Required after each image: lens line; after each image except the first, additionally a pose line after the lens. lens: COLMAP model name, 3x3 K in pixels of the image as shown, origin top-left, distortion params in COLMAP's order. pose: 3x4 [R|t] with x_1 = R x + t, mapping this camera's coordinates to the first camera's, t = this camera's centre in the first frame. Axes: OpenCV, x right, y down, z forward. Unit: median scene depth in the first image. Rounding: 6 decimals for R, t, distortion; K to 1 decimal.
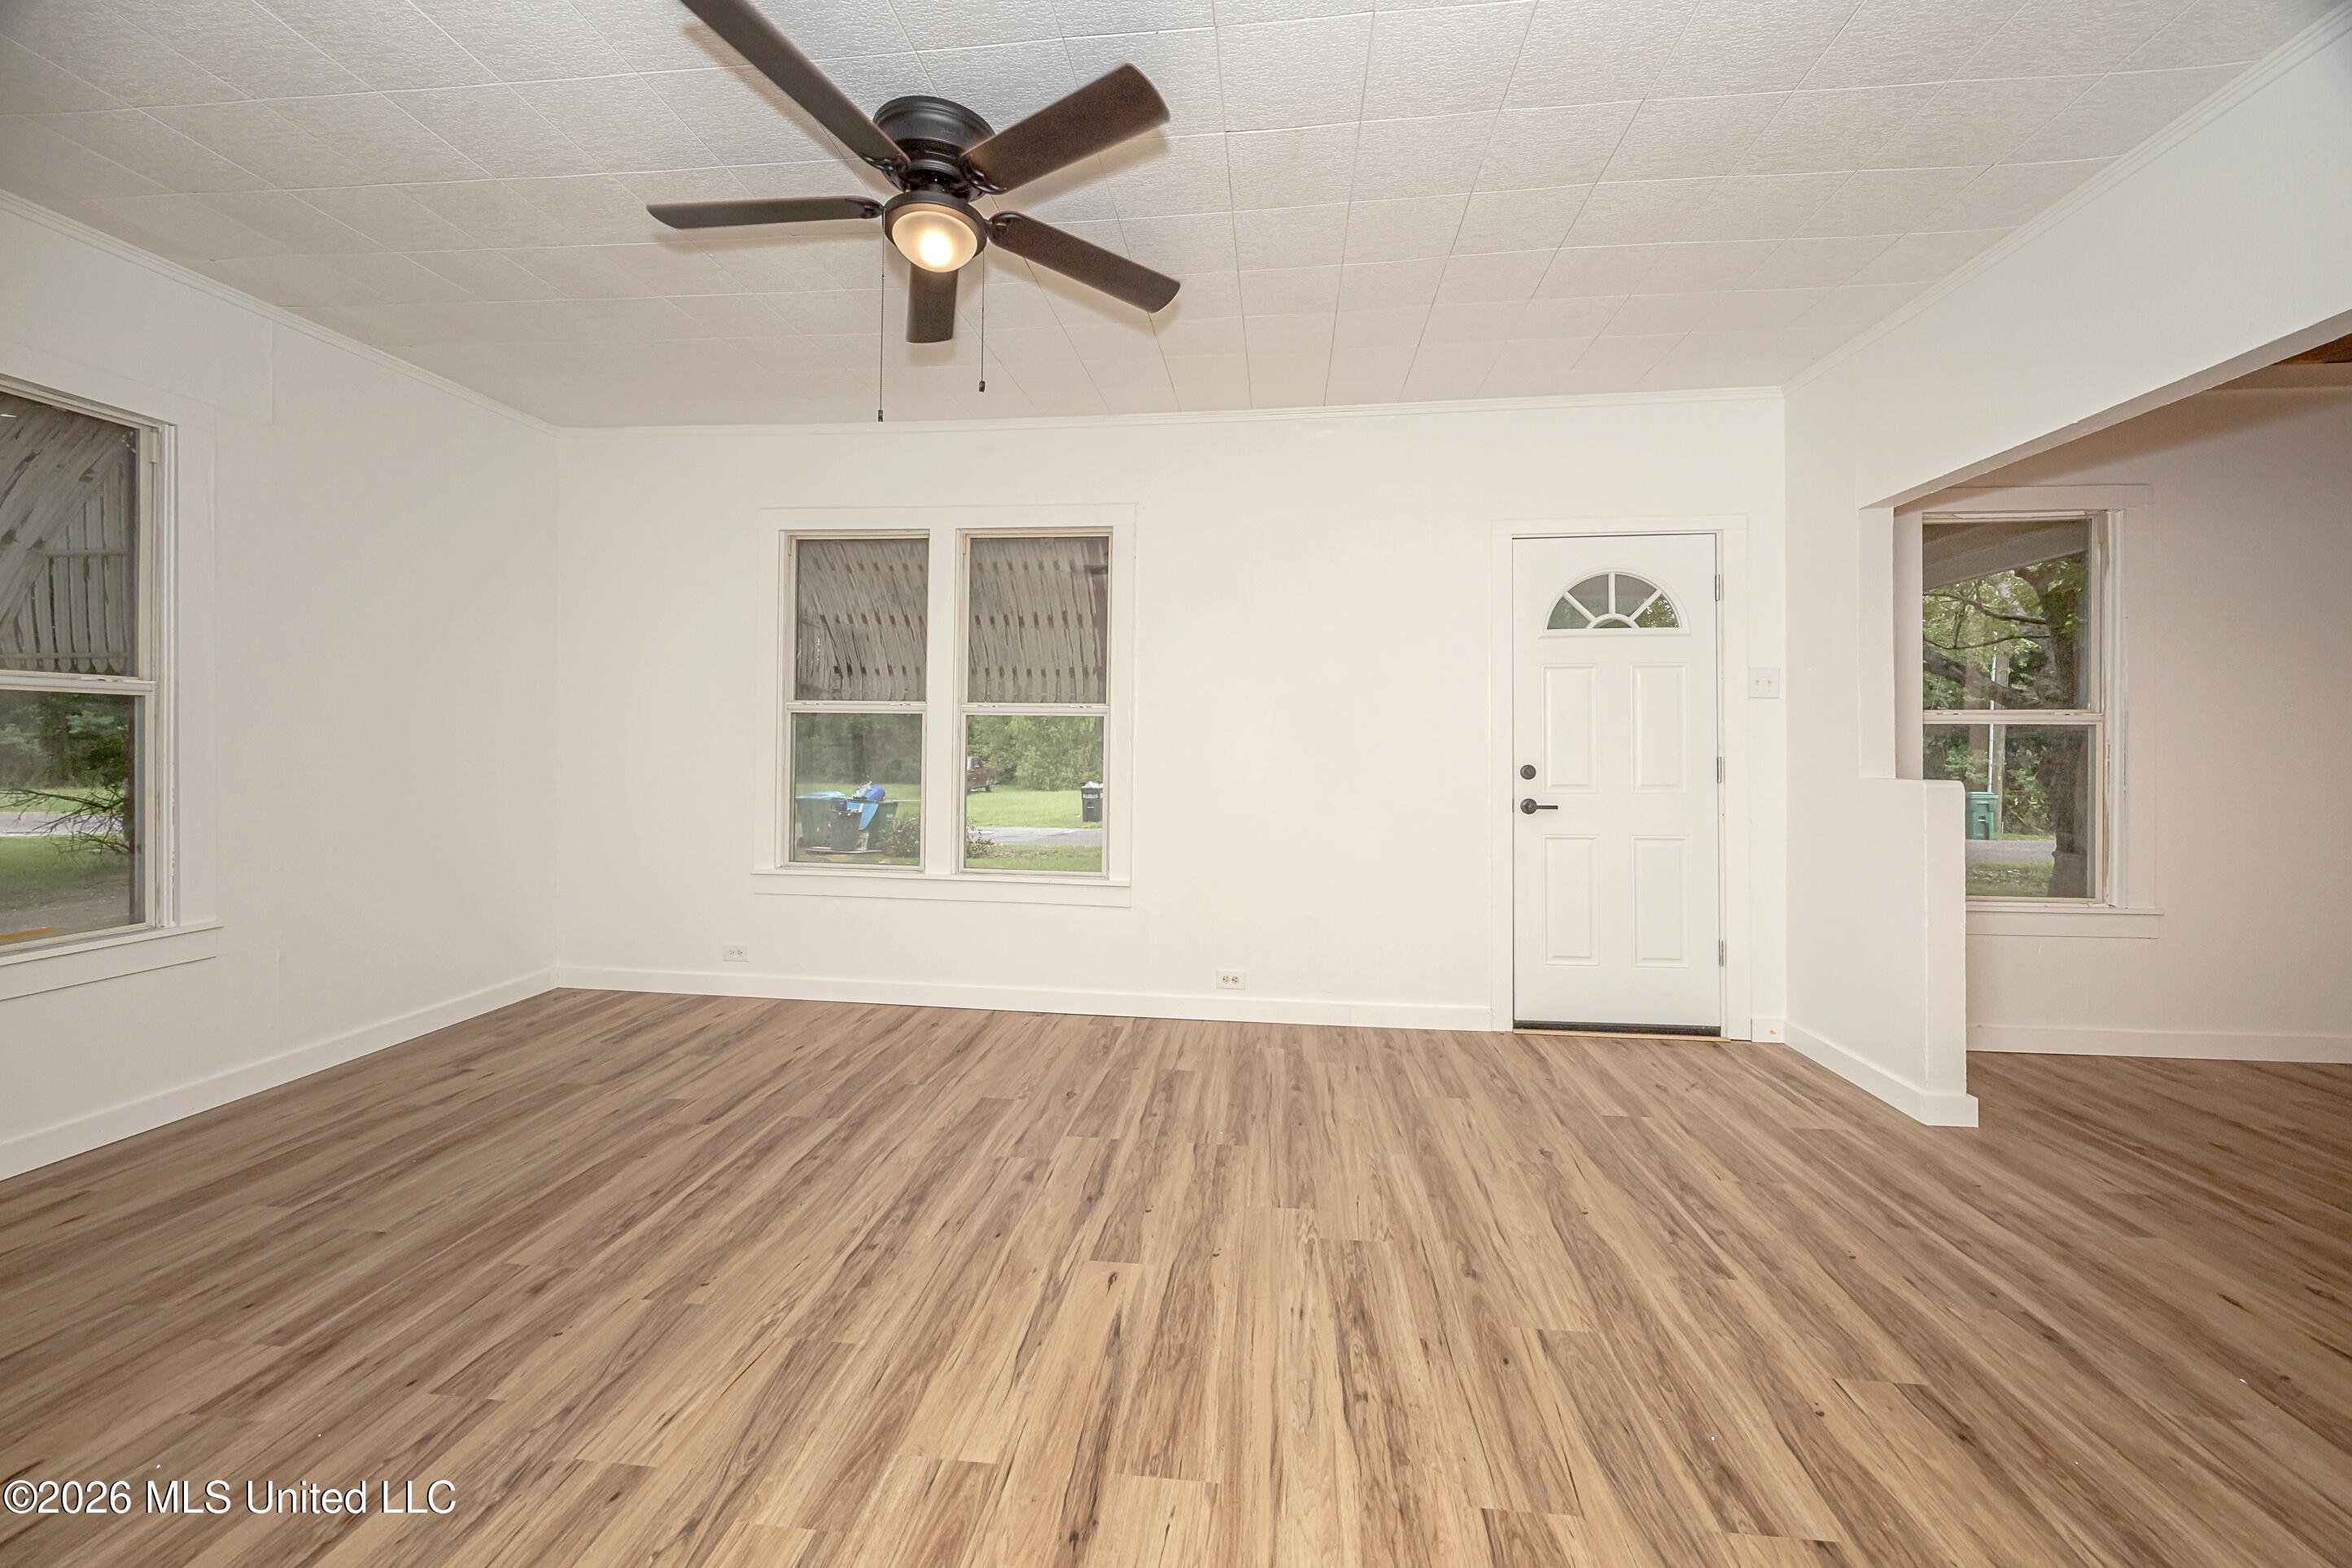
lens RADIAL K [[935.1, 0, 1169.9], [0, 935.1, 762.4], [0, 0, 1]] dist [0.004167, 0.000602]
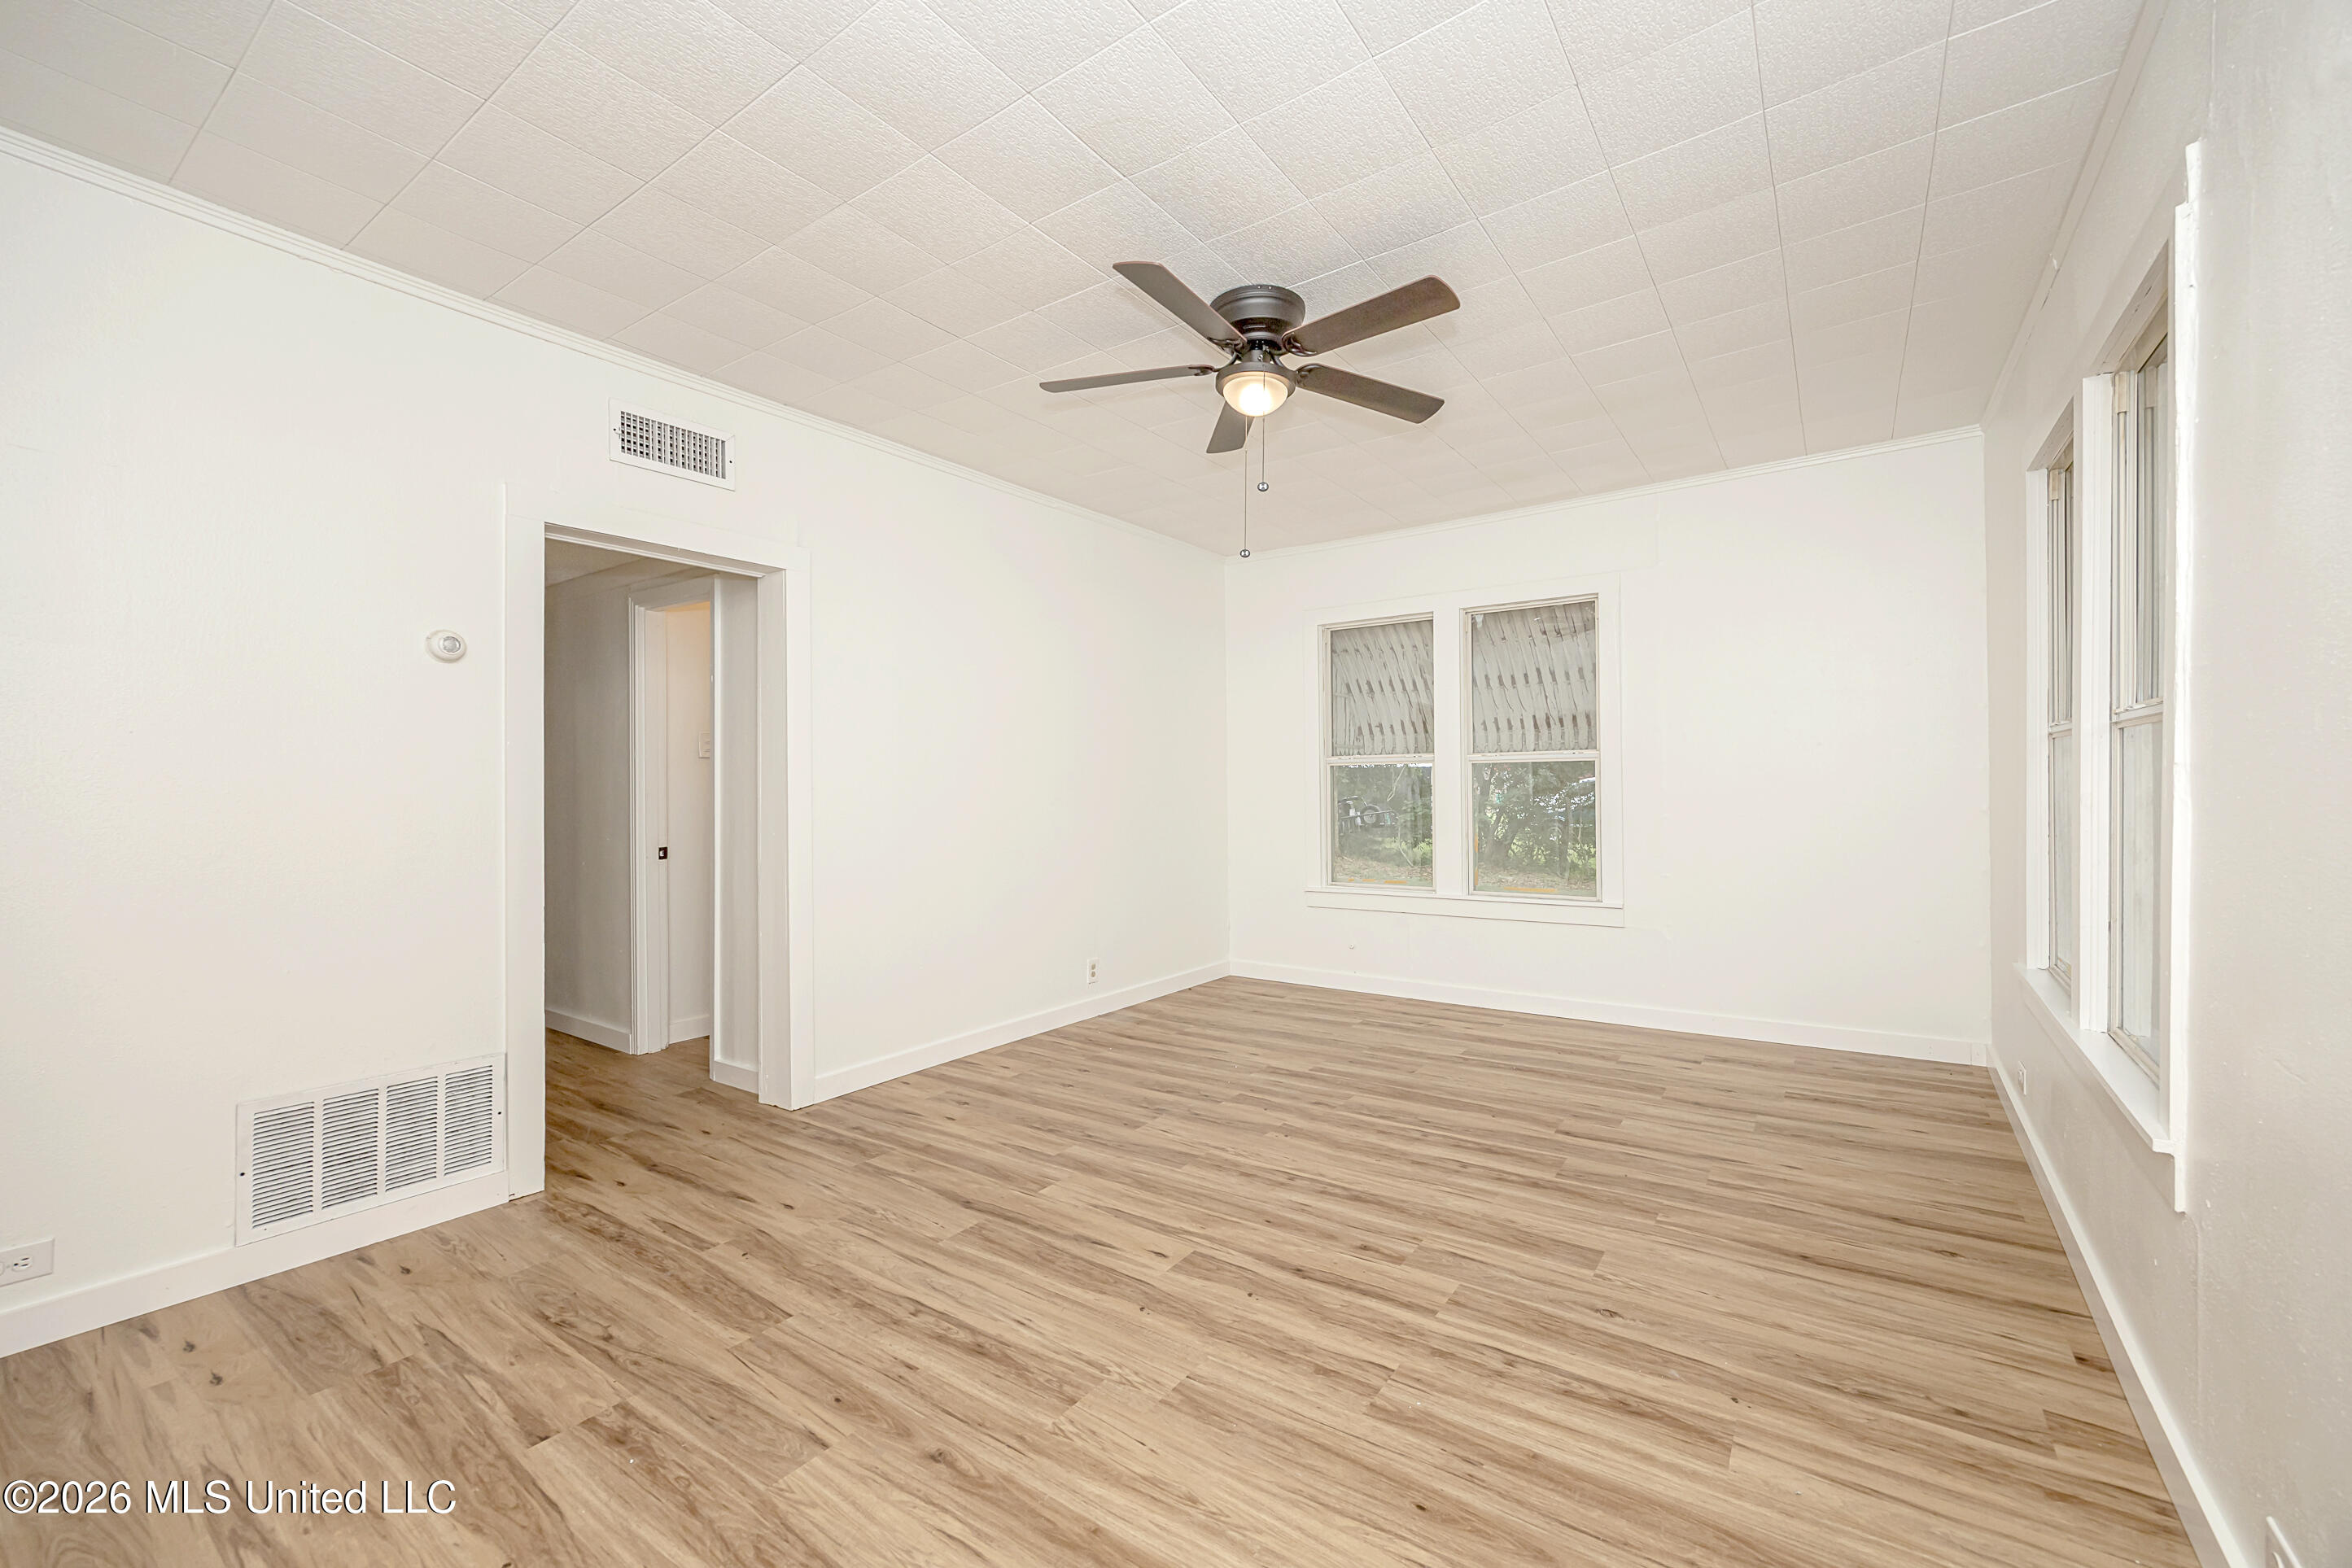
lens RADIAL K [[935.1, 0, 1176.8], [0, 935.1, 786.4], [0, 0, 1]] dist [0.004167, 0.000602]
pose [[-0.500557, -0.002207, -0.865701, 0.911279], [-0.006676, 0.999977, 0.001310, -0.019625], [0.865678, 0.006435, -0.500561, 1.576731]]
